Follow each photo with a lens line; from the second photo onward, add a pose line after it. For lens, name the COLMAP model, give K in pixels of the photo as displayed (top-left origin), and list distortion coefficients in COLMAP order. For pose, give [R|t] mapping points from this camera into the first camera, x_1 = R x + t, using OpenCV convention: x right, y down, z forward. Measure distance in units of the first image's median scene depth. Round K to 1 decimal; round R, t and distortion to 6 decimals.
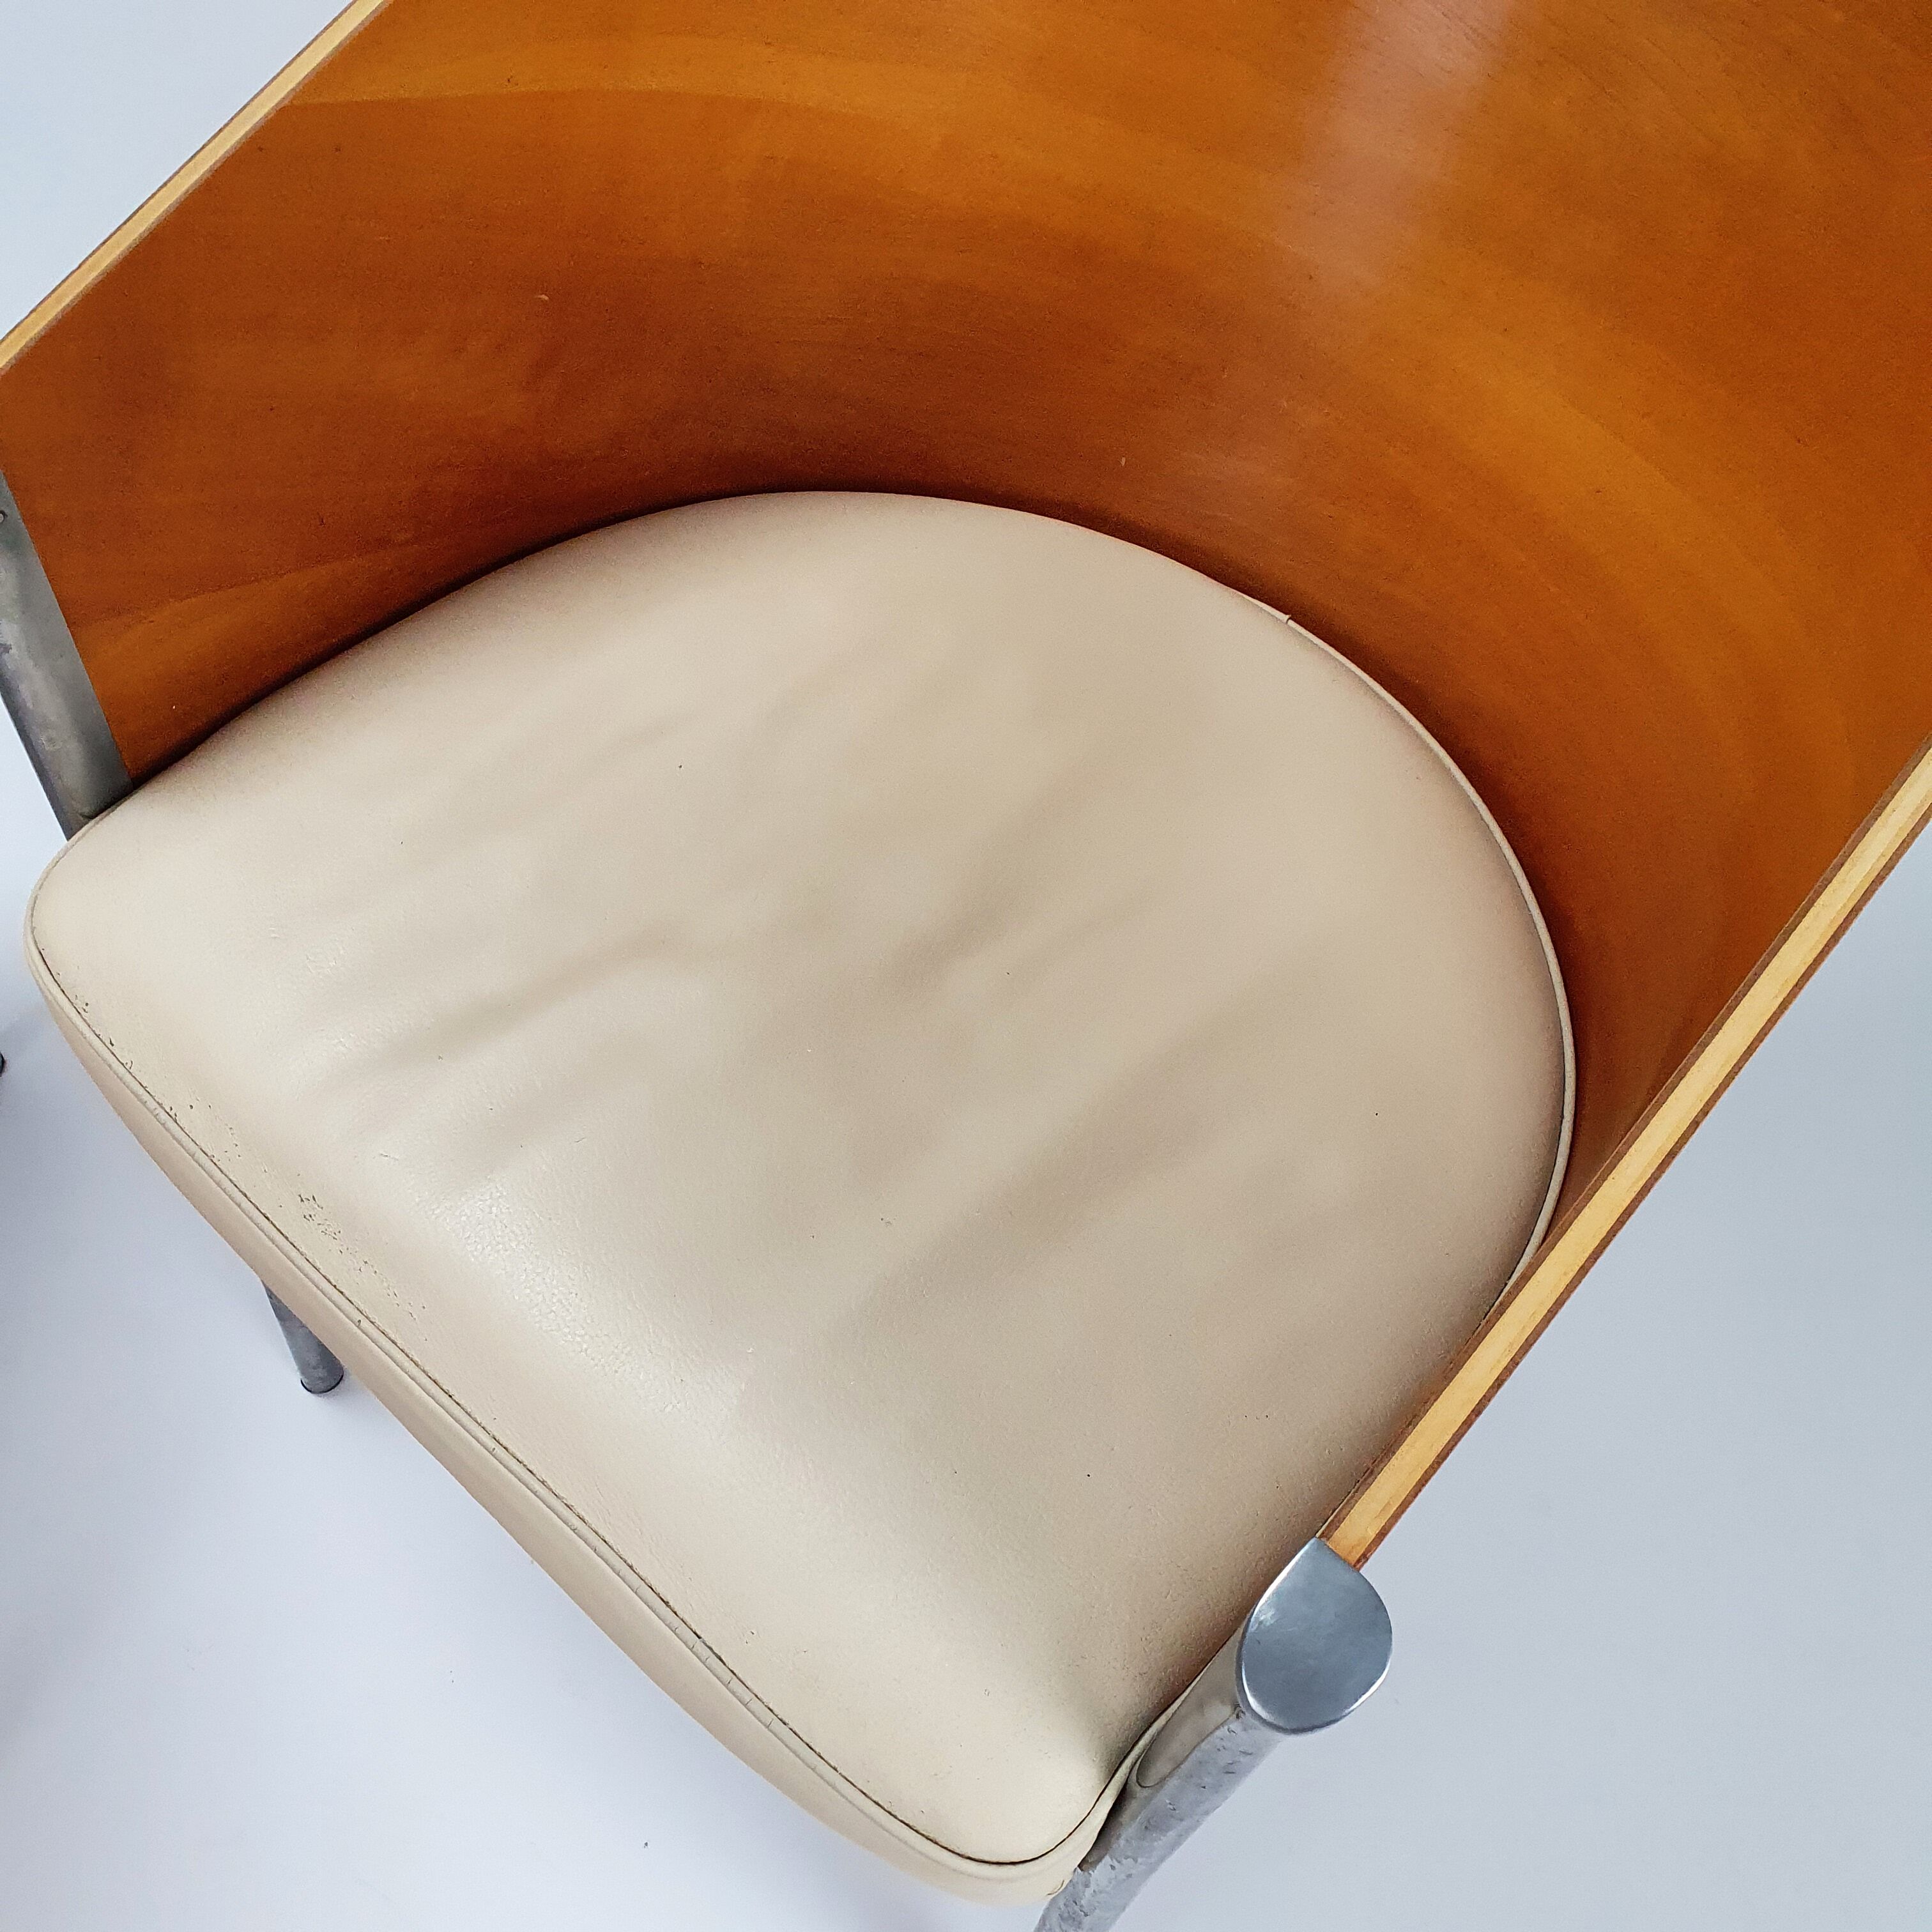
lens RADIAL K [[2137.7, 0, 966.0], [0, 2137.7, 966.0], [0, 0, 1]] dist [0.092279, -0.444750]
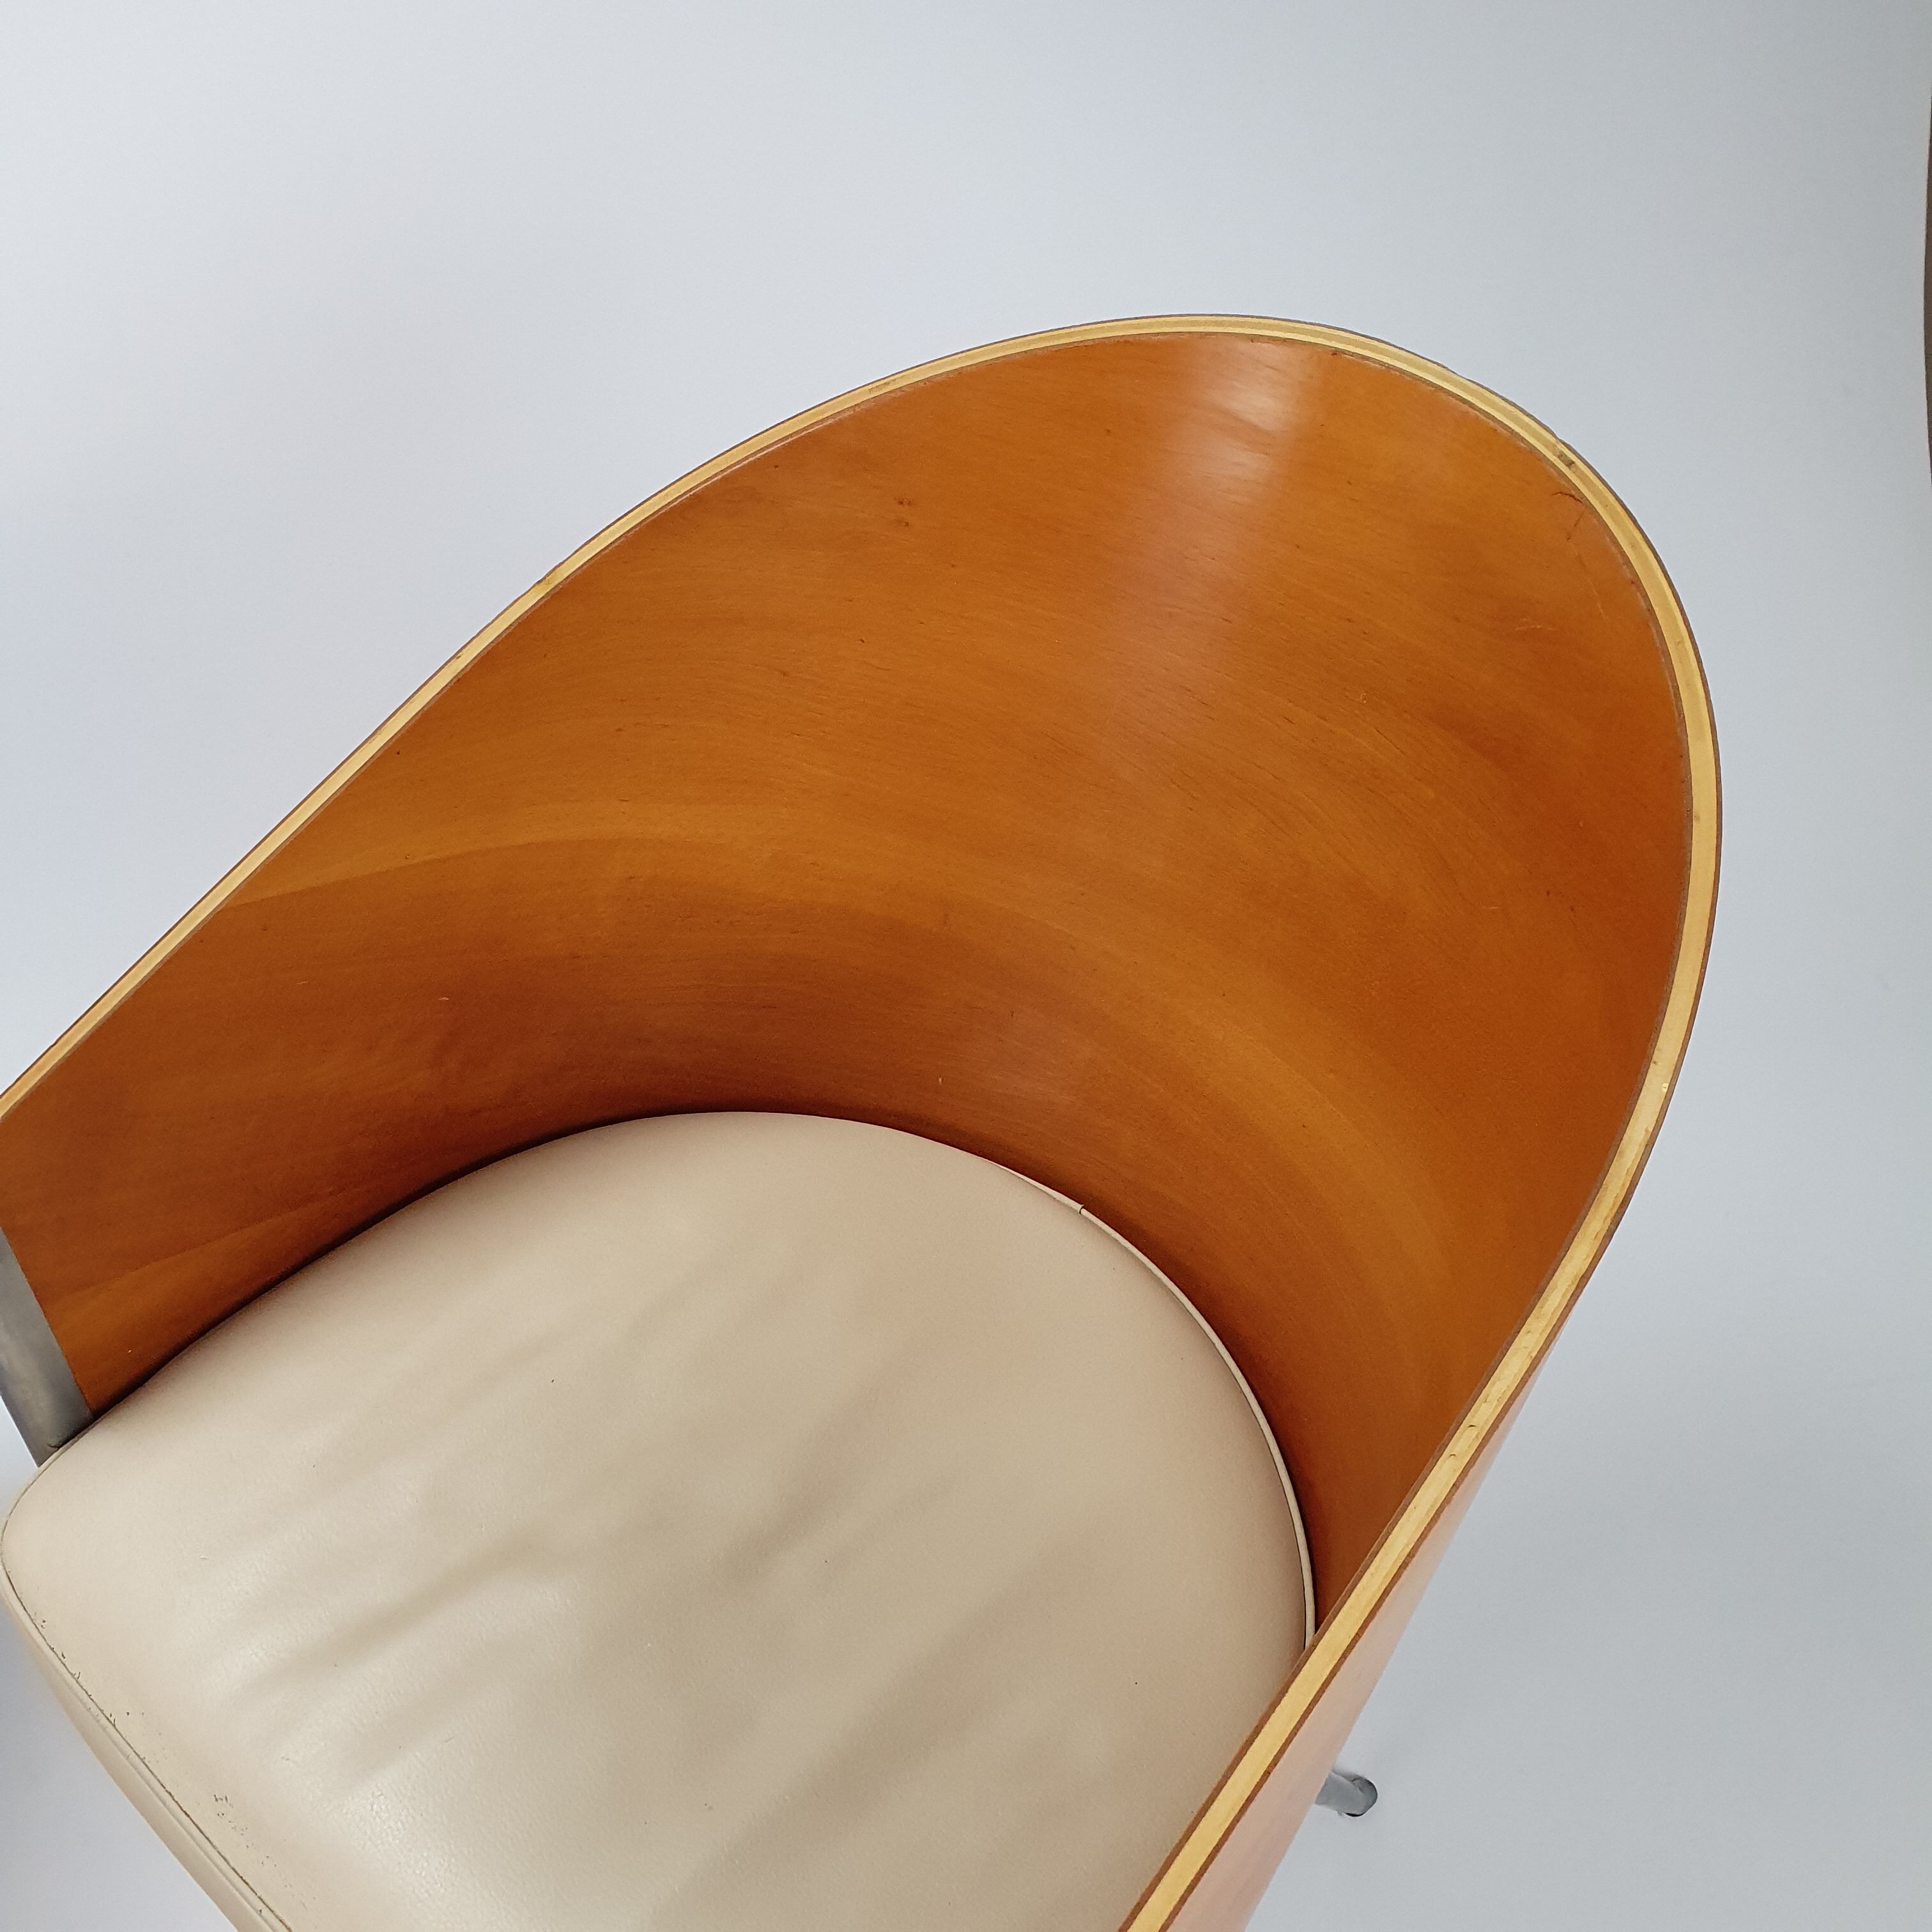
lens RADIAL K [[2088.4, 0, 988.0], [0, 2088.4, 910.6], [0, 0, 1]] dist [0.035569, -0.131437]
pose [[0.999353, -0.033018, 0.014252, 0.105997], [0.035161, 0.980265, -0.194535, -0.121561], [-0.007548, 0.194911, 0.980792, -0.206724]]
